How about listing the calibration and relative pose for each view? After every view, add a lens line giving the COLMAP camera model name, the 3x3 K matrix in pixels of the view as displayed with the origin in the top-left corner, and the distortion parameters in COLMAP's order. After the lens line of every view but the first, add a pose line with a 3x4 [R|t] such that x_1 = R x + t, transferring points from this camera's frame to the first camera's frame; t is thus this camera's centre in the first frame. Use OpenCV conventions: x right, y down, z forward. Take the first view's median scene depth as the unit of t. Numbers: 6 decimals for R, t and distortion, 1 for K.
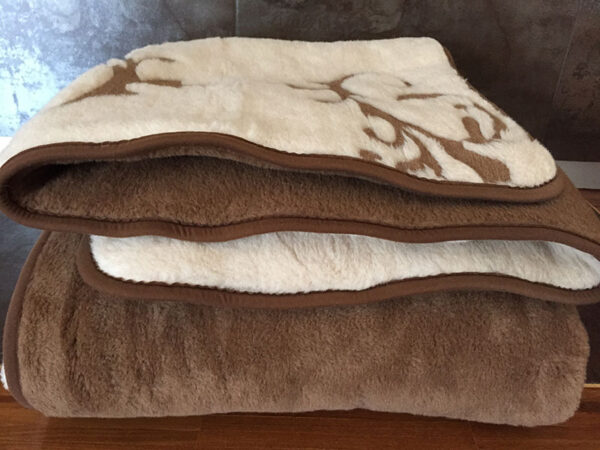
lens RADIAL K [[502.9, 0, 297.2], [0, 502.9, 217.3], [0, 0, 1]] dist [-0.001789, -0.007764]
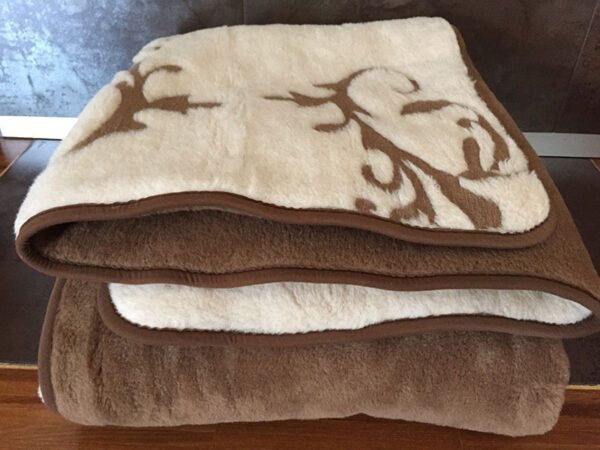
lens RADIAL K [[502.9, 0, 297.2], [0, 502.9, 217.3], [0, 0, 1]] dist [-0.001789, -0.007764]
pose [[0.999034, -0.003205, -0.043823, 0.047864], [0.009612, 0.989123, 0.146779, -0.248288], [0.042876, -0.147058, 0.988198, -0.043391]]
